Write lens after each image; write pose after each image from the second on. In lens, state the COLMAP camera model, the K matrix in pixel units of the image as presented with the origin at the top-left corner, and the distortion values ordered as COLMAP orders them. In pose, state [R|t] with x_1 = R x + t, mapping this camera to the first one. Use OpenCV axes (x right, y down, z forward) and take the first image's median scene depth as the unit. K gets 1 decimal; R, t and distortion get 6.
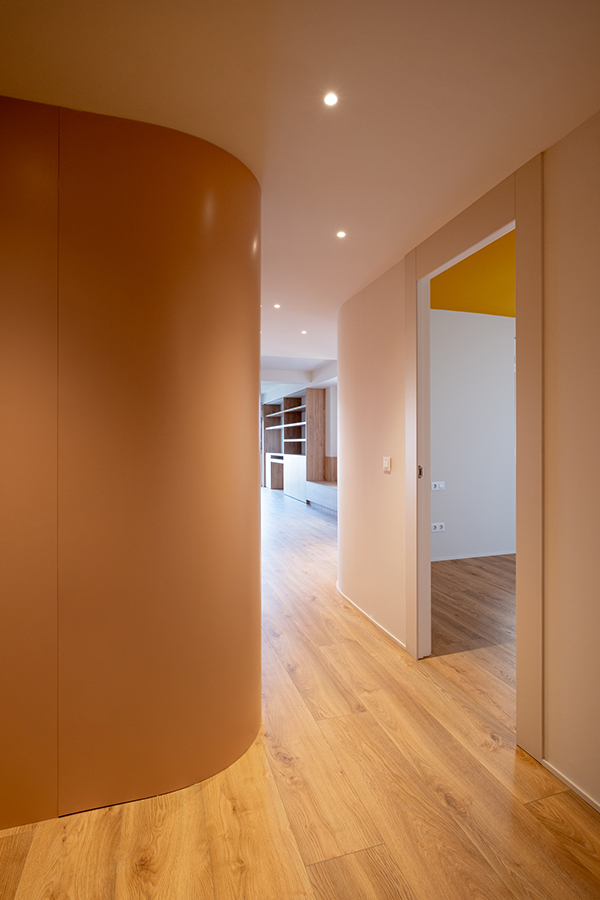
lens RADIAL K [[464.1, 0, 301.2], [0, 464.1, 439.9], [0, 0, 1]] dist [0.004104, 0.001017]
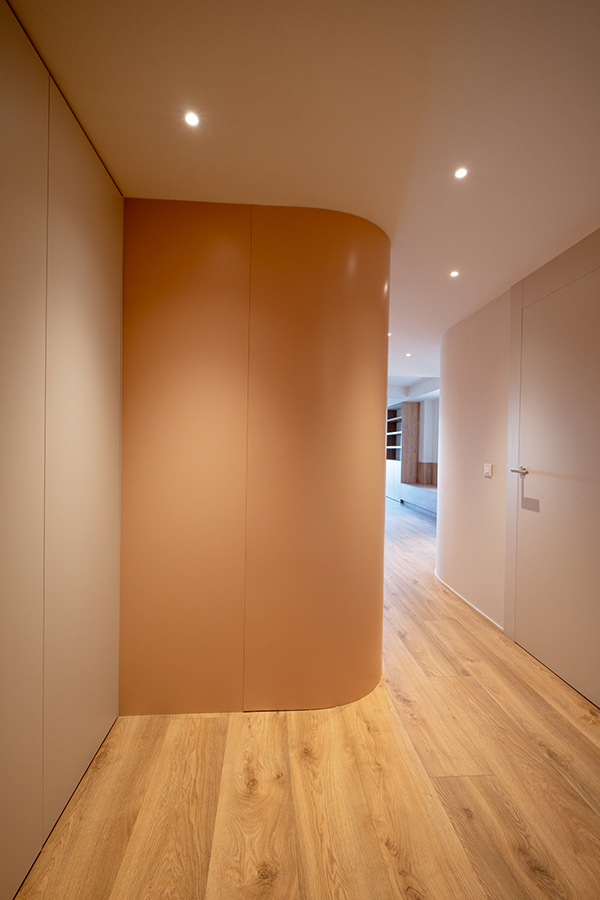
lens RADIAL K [[403.3, 0, 300.7], [0, 403.3, 450.3], [0, 0, 1]] dist [0.007691, -0.000498]
pose [[0.975511, 0.021609, -0.218888, -0.078447], [-0.019157, 0.999728, 0.013317, -0.001111], [0.219116, -0.008797, 0.975659, -0.116649]]
